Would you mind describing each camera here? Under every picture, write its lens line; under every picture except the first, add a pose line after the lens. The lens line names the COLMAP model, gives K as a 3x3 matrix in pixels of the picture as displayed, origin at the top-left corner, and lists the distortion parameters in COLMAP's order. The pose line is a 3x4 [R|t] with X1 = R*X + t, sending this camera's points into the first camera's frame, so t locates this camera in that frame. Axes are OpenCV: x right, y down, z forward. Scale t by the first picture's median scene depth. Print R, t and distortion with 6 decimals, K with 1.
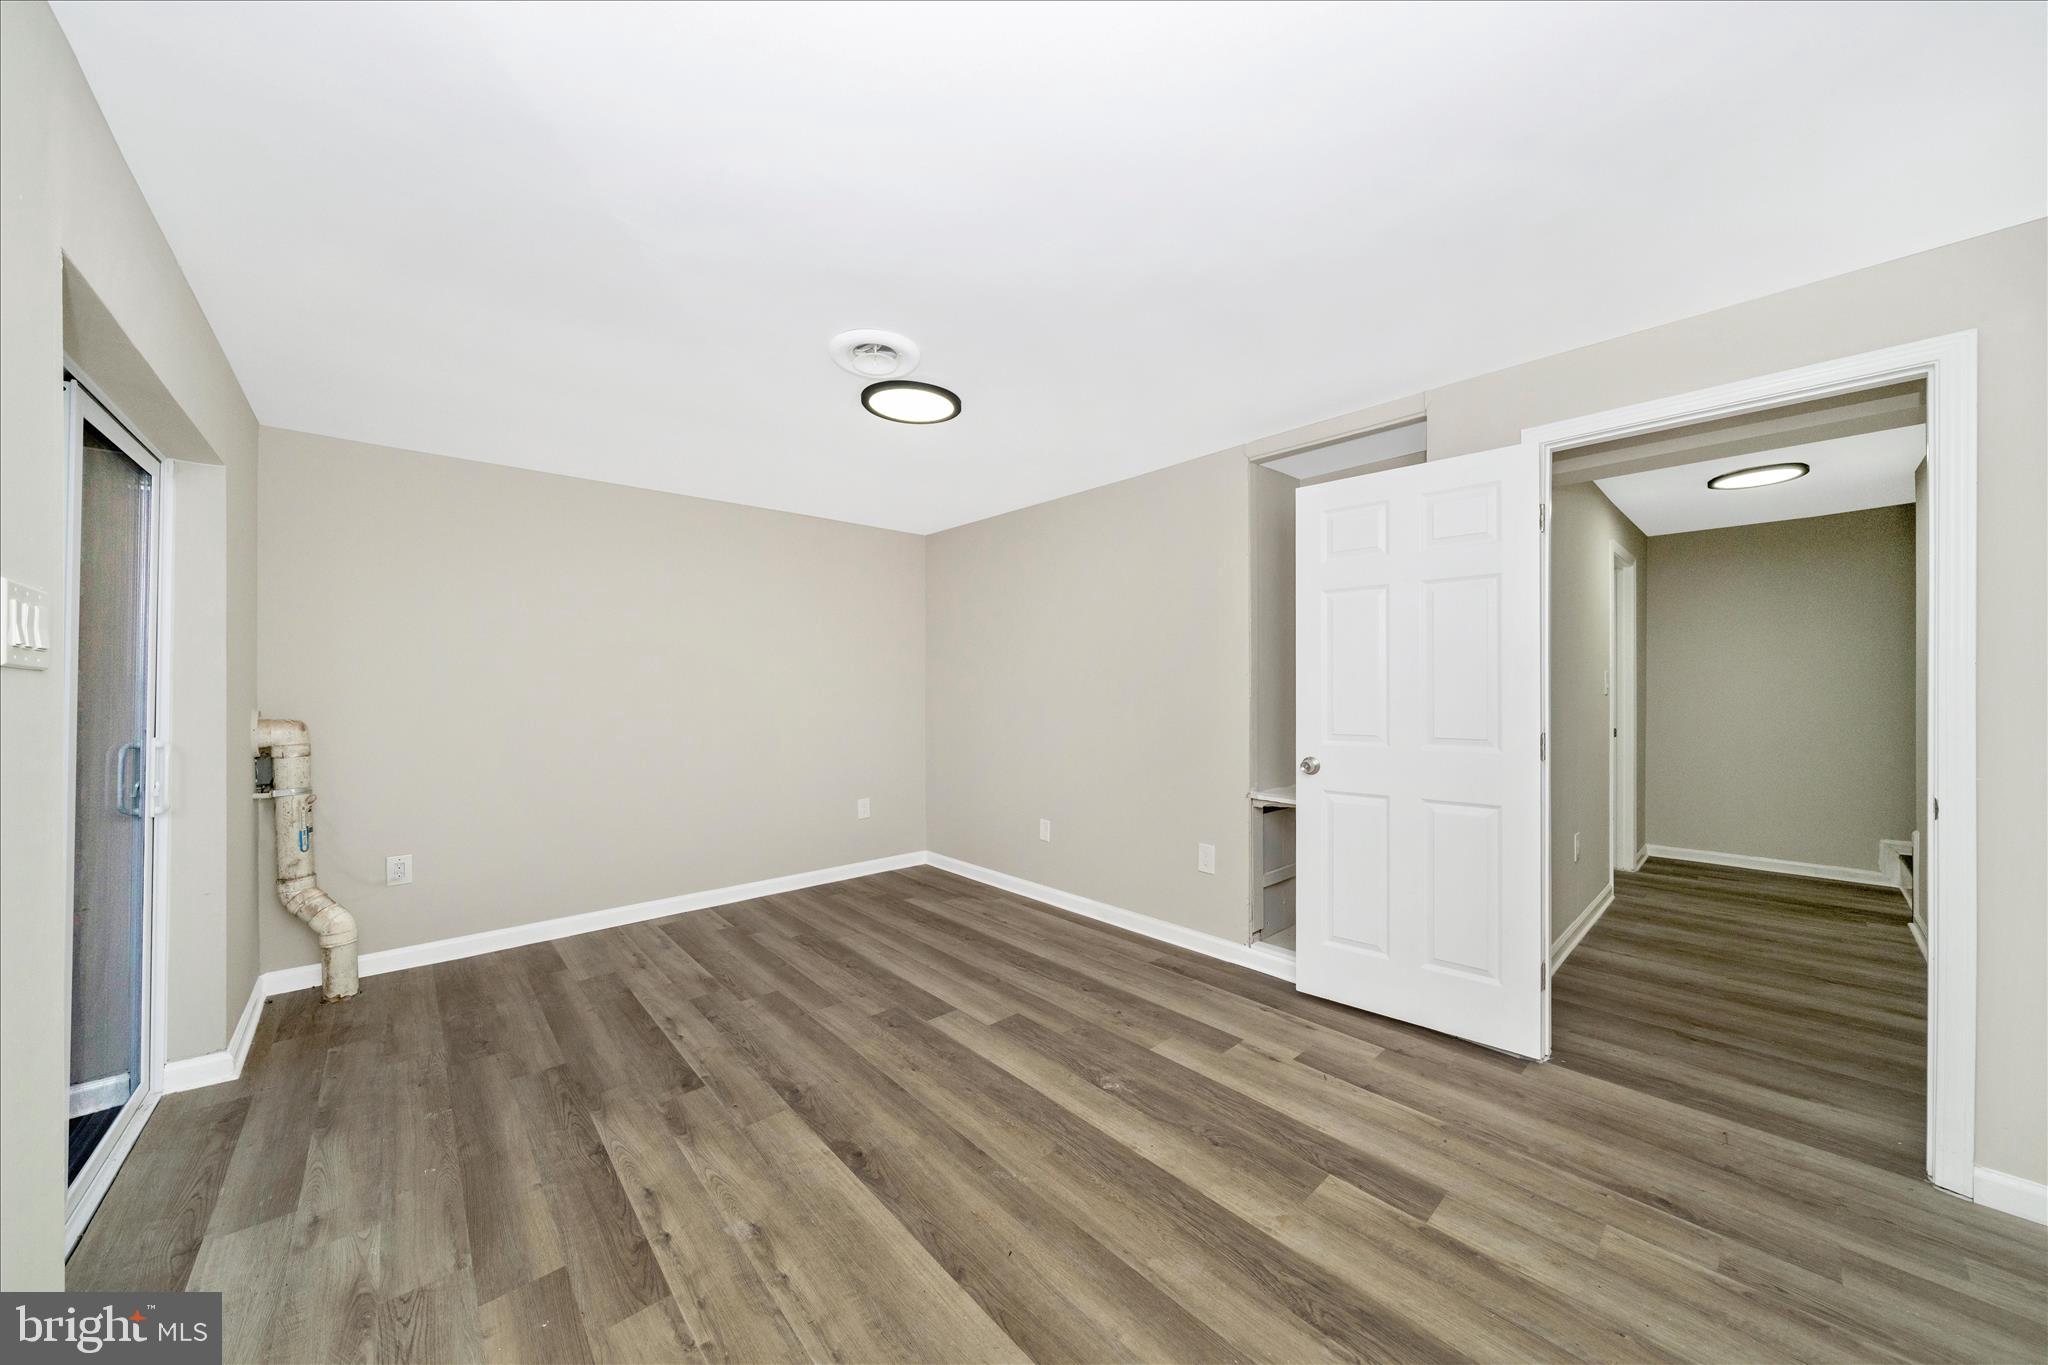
lens RADIAL K [[701.5, 0, 1022.1], [0, 701.5, 694.3], [0, 0, 1]] dist [-0.002226, -0.000235]
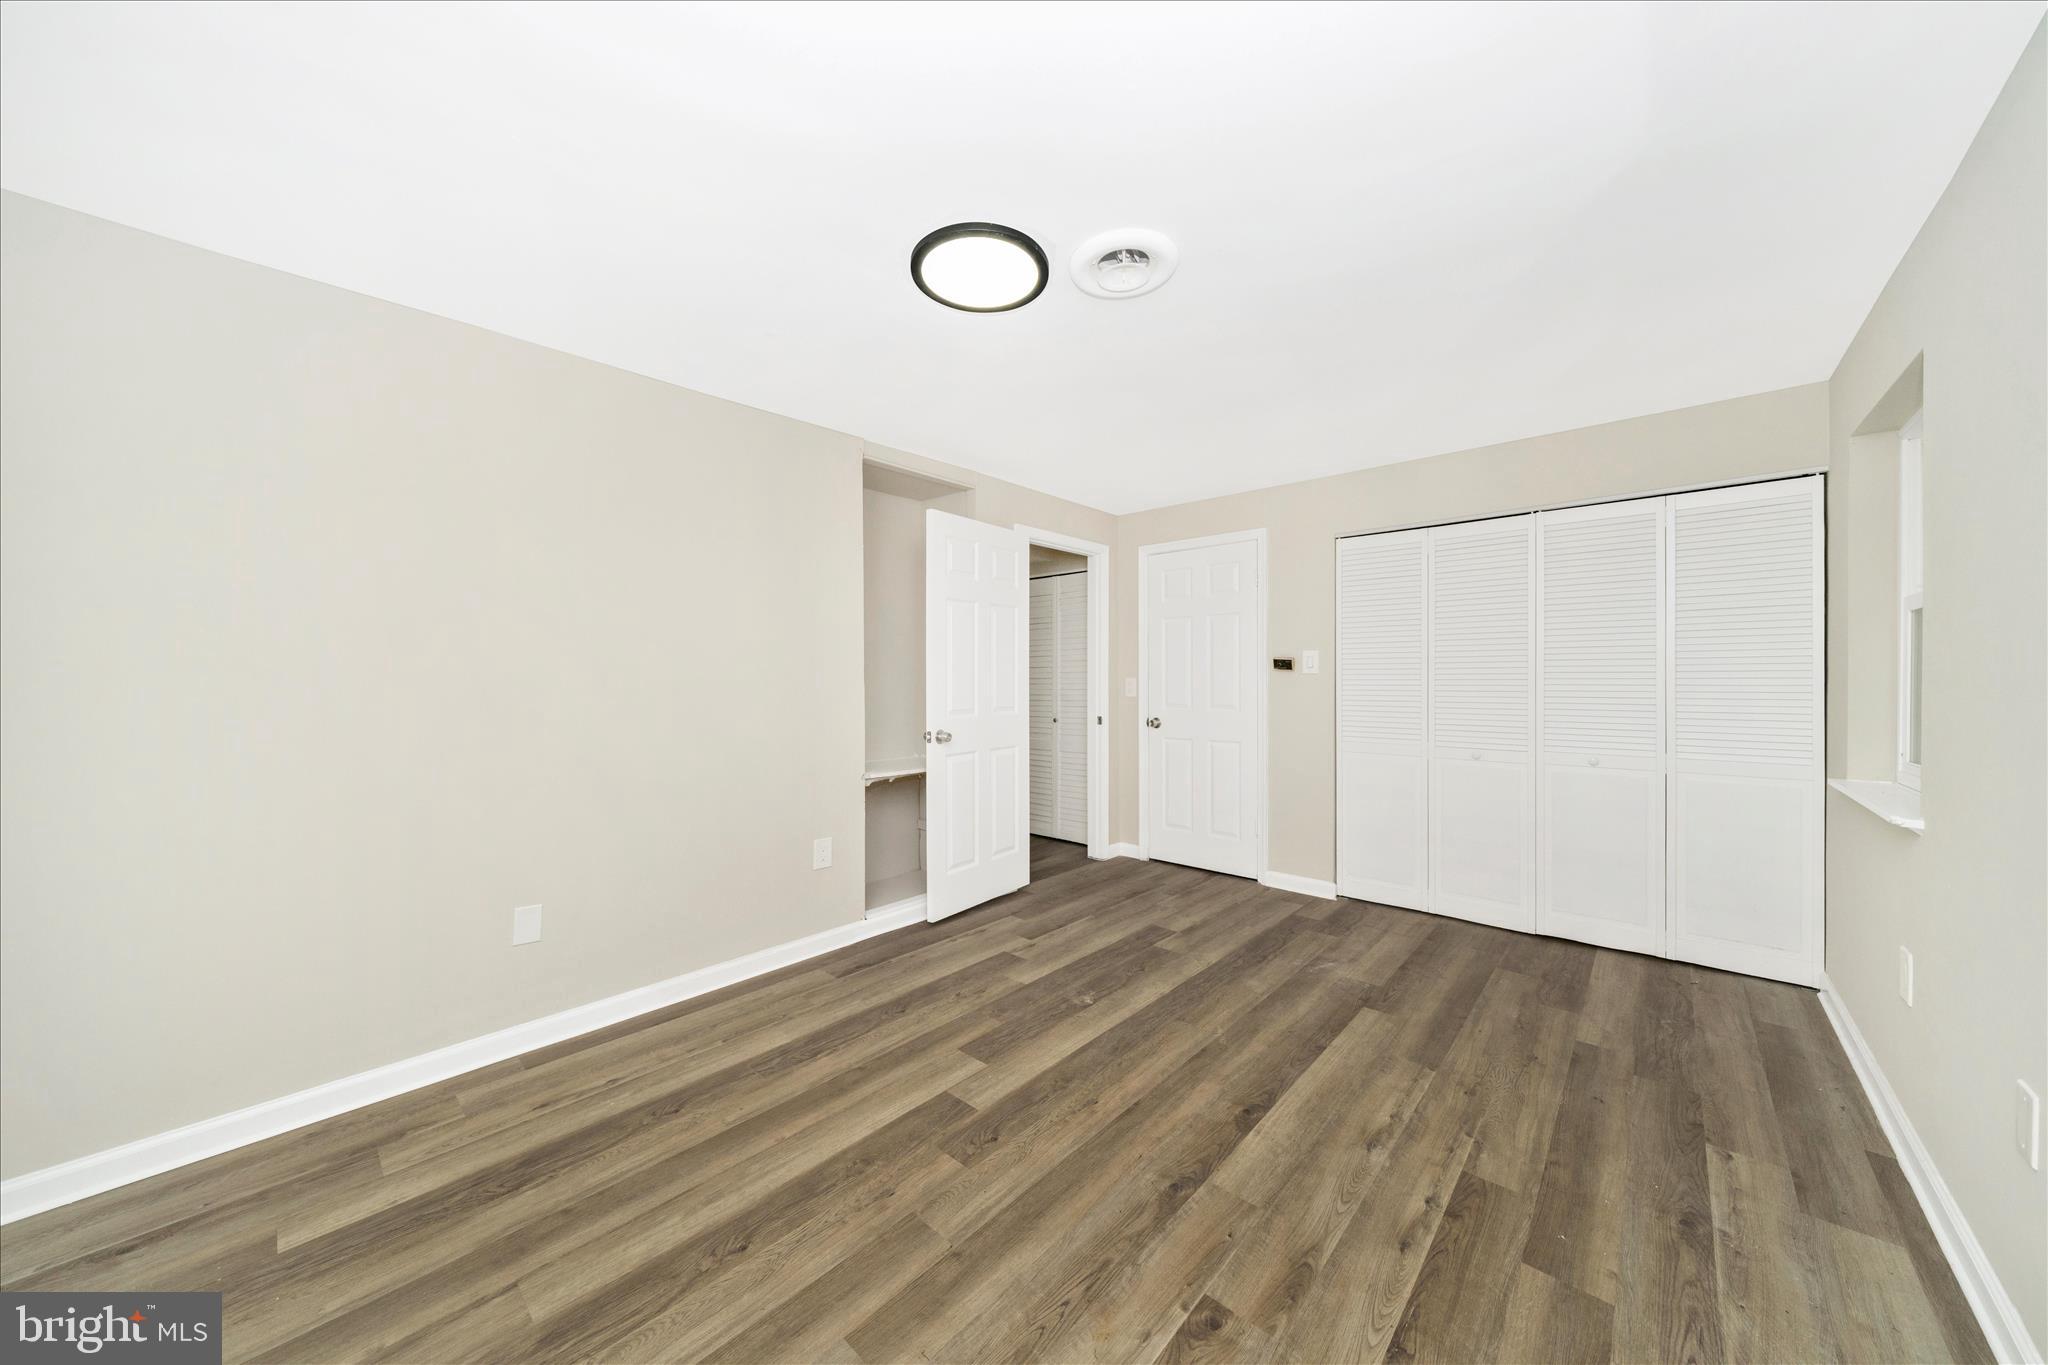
lens RADIAL K [[701.5, 0, 1022.1], [0, 701.5, 694.3], [0, 0, 1]] dist [-0.002226, -0.000235]
pose [[-0.098351, -0.019594, 0.994959, -0.971088], [0.011363, 0.999719, 0.020811, 0.001812], [-0.995087, 0.013353, -0.098101, 1.123055]]
